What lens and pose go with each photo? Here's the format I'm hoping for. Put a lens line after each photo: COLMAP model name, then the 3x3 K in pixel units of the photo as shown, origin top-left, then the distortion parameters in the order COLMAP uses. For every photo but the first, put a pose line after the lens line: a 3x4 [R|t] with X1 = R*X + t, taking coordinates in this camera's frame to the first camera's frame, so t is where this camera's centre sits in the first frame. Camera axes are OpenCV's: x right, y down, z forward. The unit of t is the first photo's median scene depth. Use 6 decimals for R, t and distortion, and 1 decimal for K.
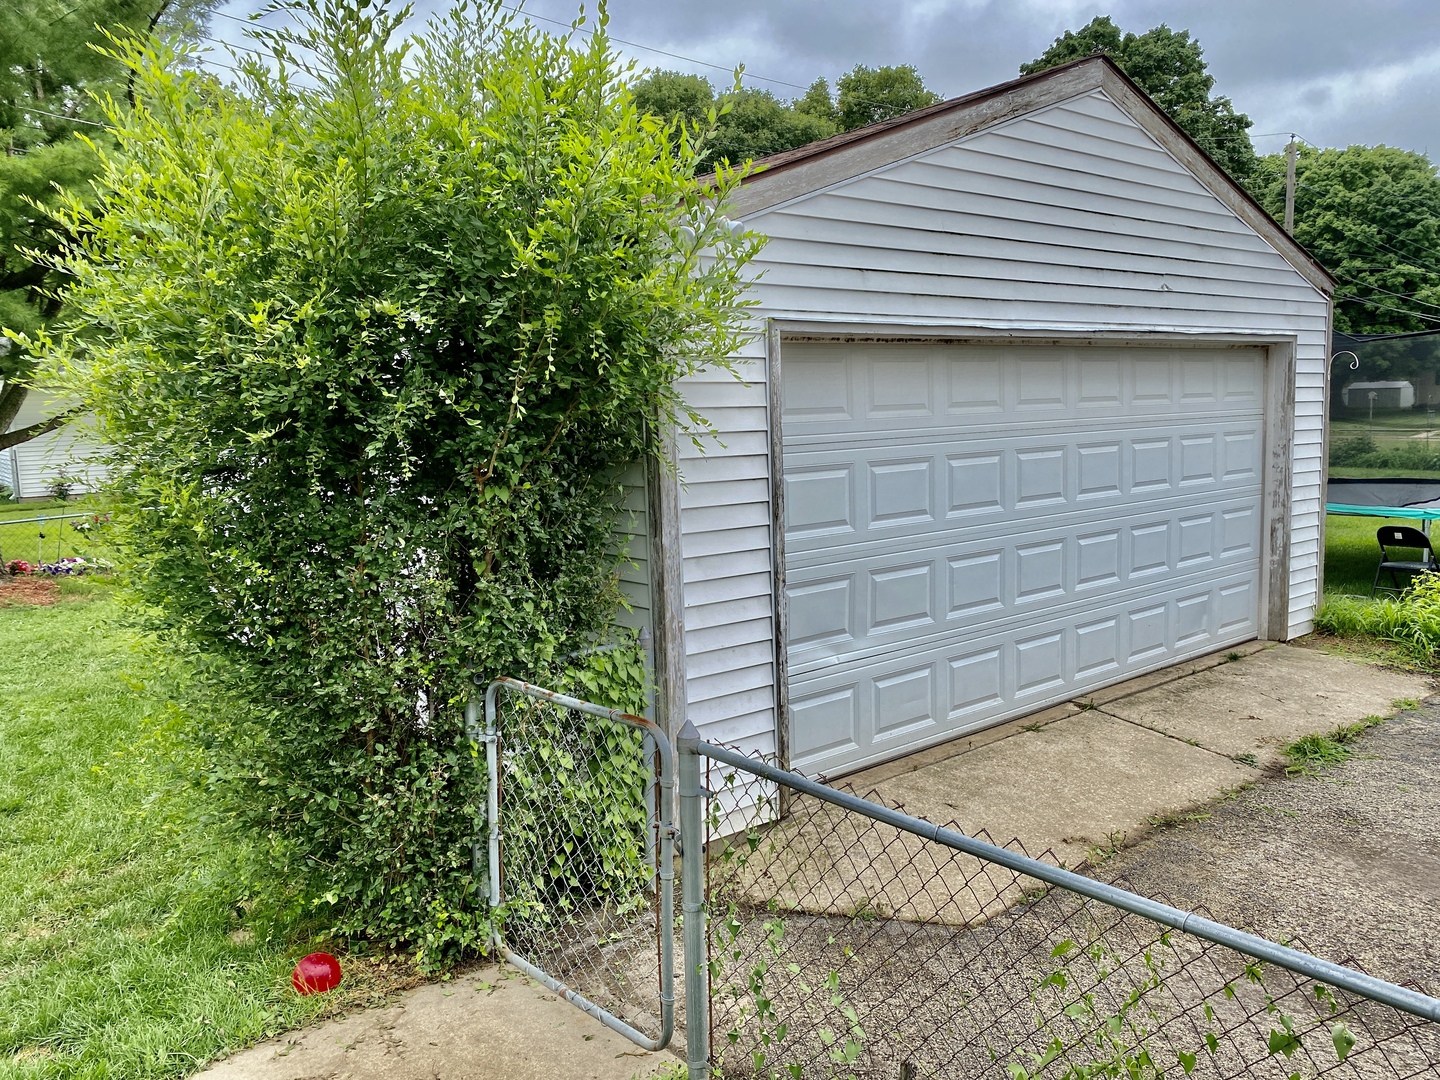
lens RADIAL K [[1101.1, 0, 732.8], [0, 1101.1, 527.6], [0, 0, 1]] dist [0.009219, -0.025181]
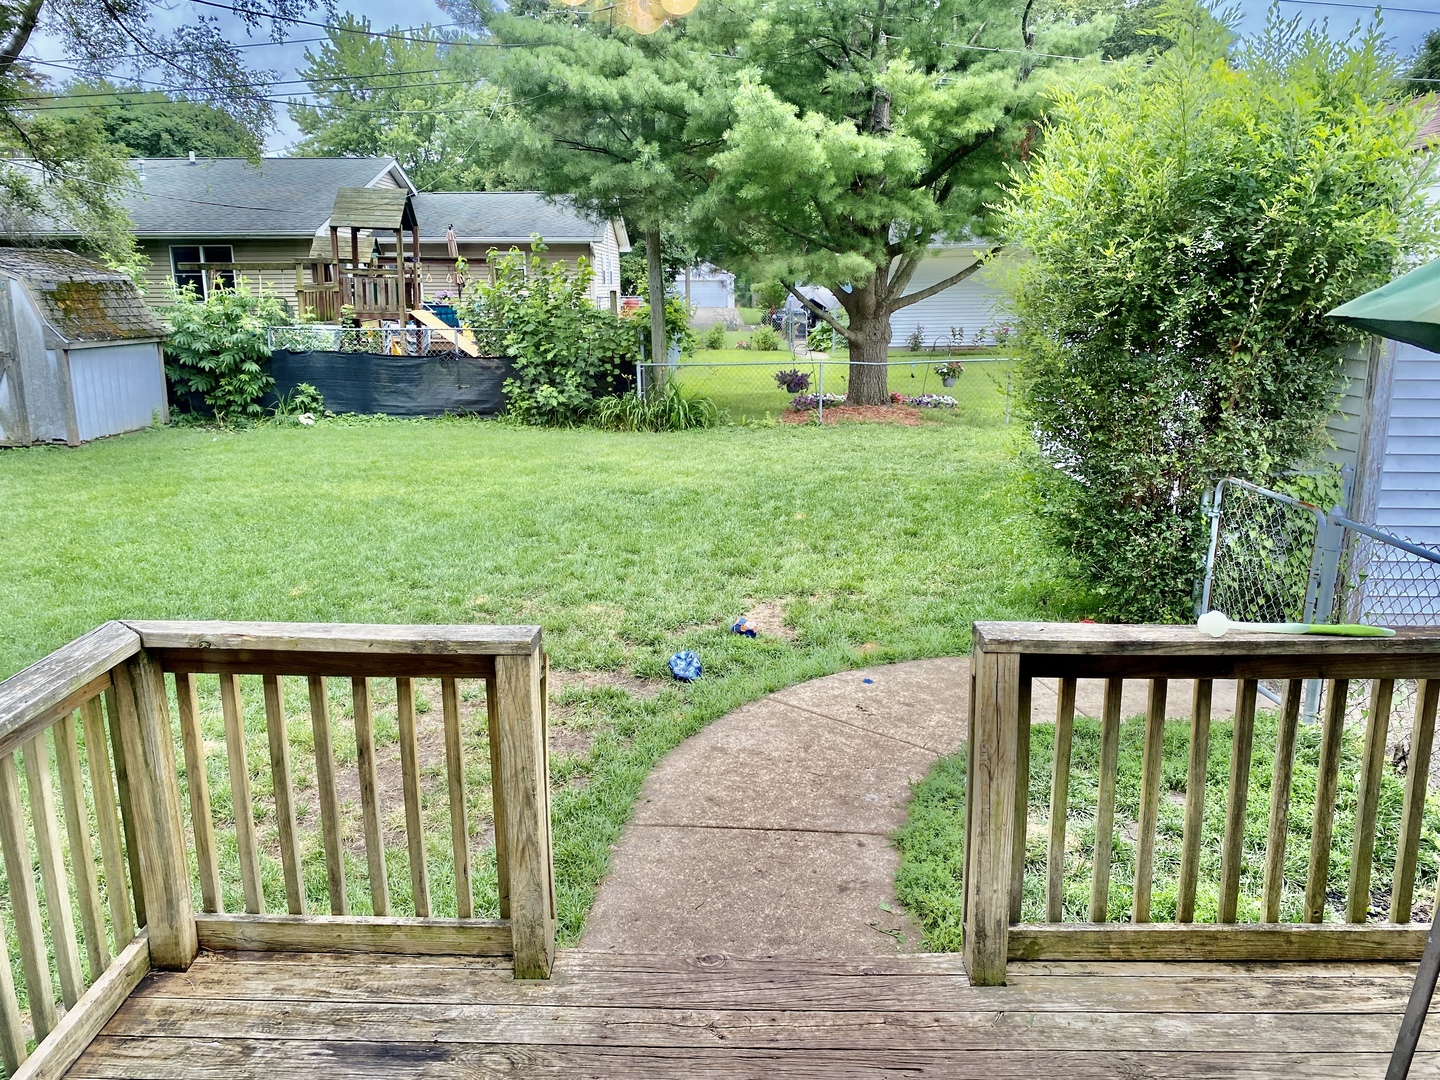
lens RADIAL K [[1101.1, 0, 727.9], [0, 1101.1, 530.8], [0, 0, 1]] dist [0.009219, -0.025181]
pose [[0.766856, 0.161348, -0.621207, 0.231175], [-0.084912, 0.984882, 0.150986, 0.036636], [0.636177, -0.063036, 0.768964, -0.663786]]
